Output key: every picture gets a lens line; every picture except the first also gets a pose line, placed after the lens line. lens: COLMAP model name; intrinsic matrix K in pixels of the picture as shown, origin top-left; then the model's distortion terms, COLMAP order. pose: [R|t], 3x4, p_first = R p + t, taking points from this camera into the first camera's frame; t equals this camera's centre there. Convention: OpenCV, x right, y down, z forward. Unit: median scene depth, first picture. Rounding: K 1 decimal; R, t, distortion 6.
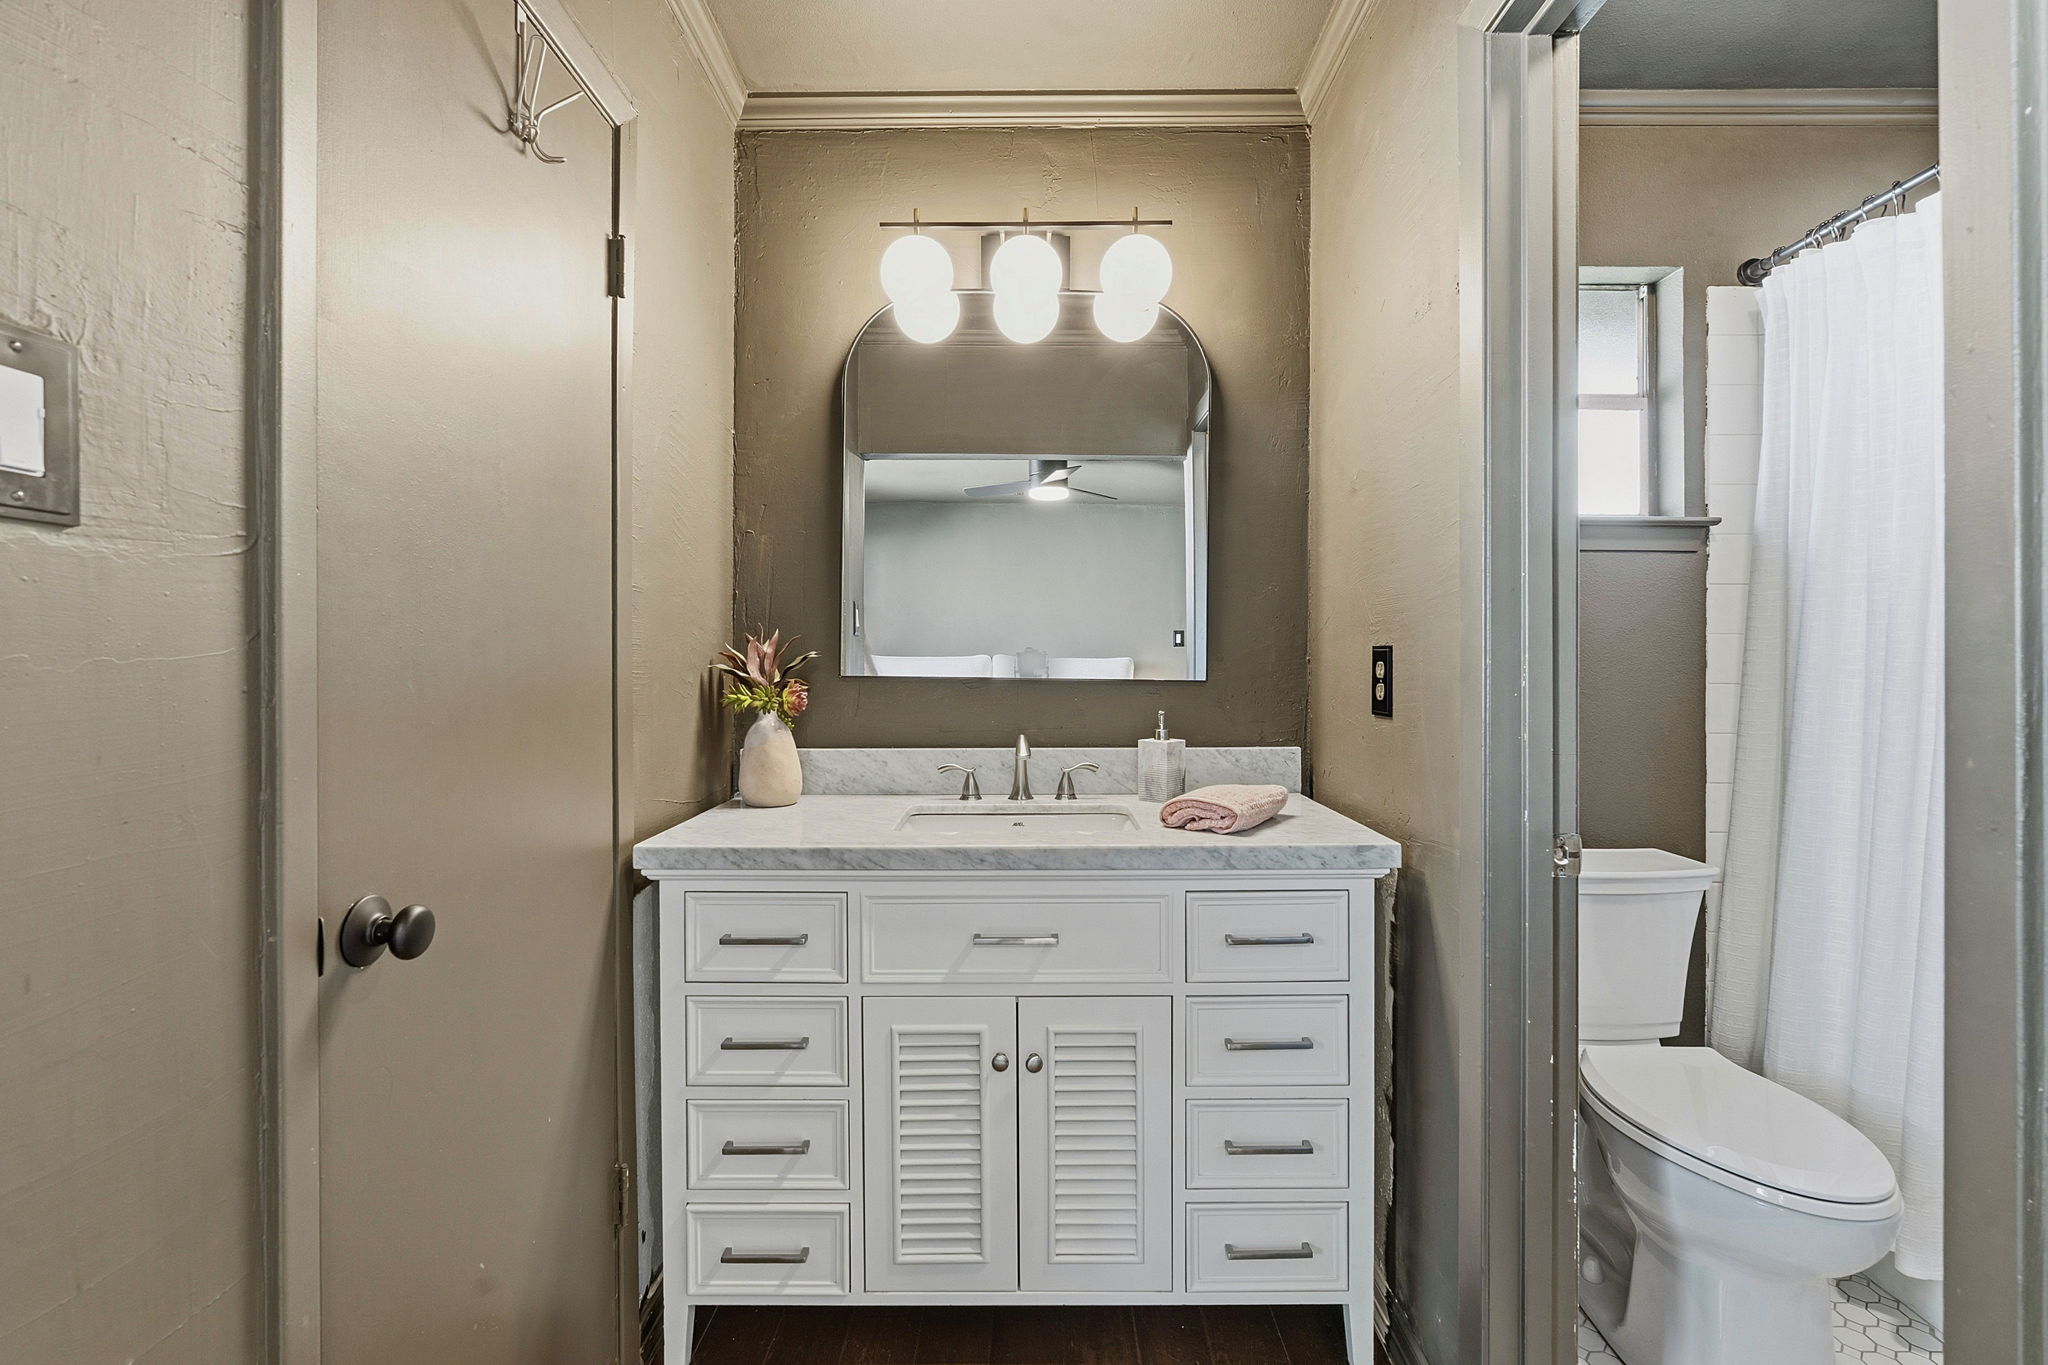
lens RADIAL K [[938.7, 0, 1028.4], [0, 938.7, 676.1], [0, 0, 1]] dist [-0.004696, 0.002162]
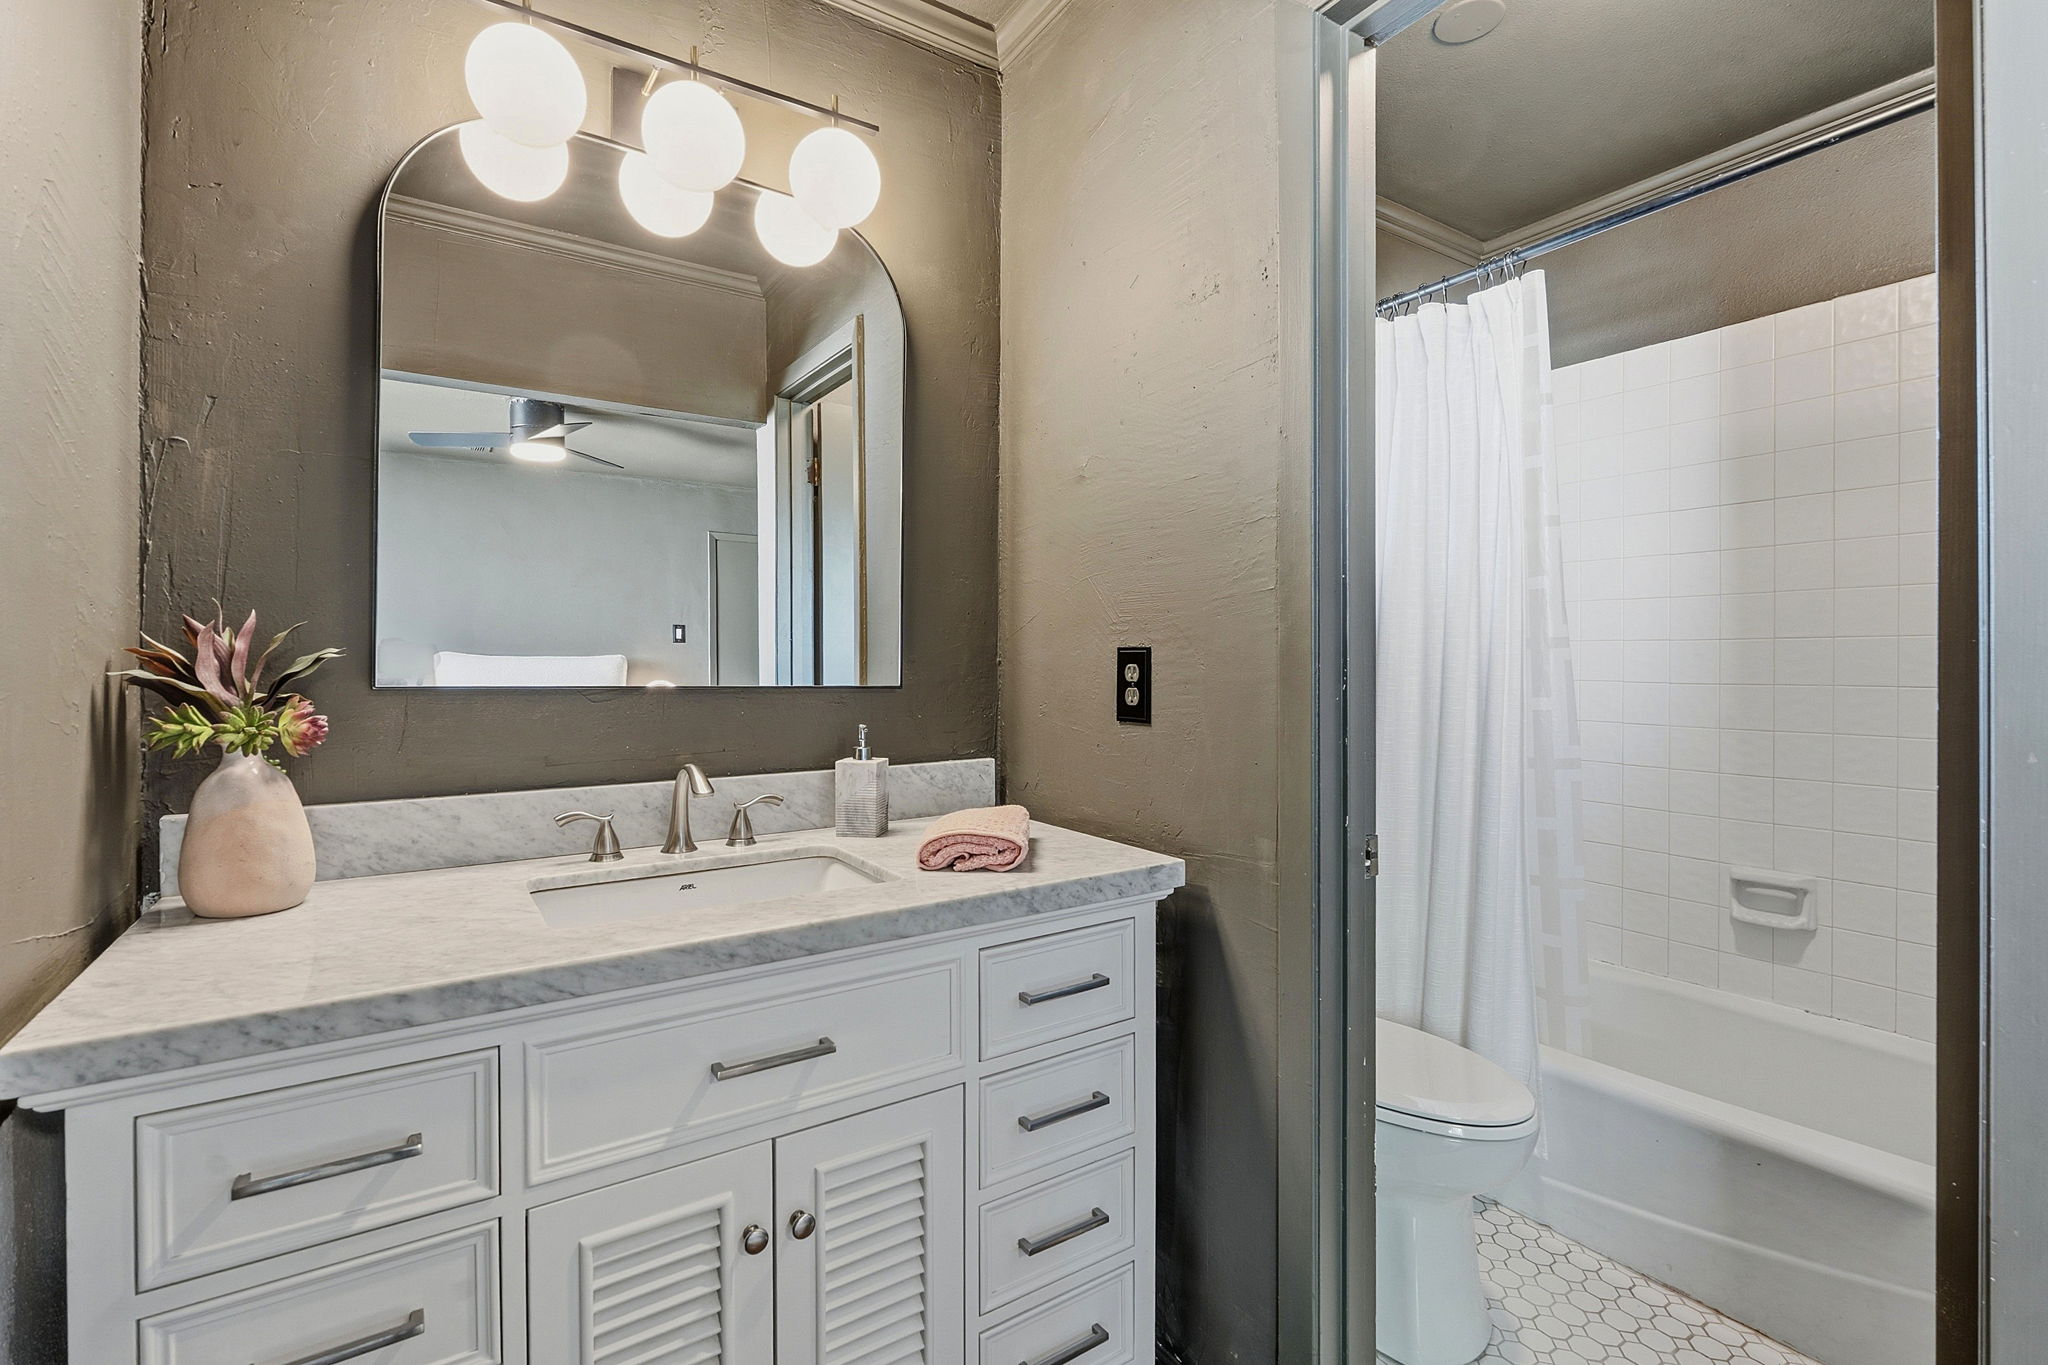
lens RADIAL K [[938.7, 0, 1024.2], [0, 938.7, 671.3], [0, 0, 1]] dist [-0.004696, 0.002162]
pose [[0.828608, -0.006157, 0.559796, -0.204825], [0.007352, 0.999973, 0.000116, -0.007995], [-0.559781, 0.004020, 0.828631, 0.250836]]
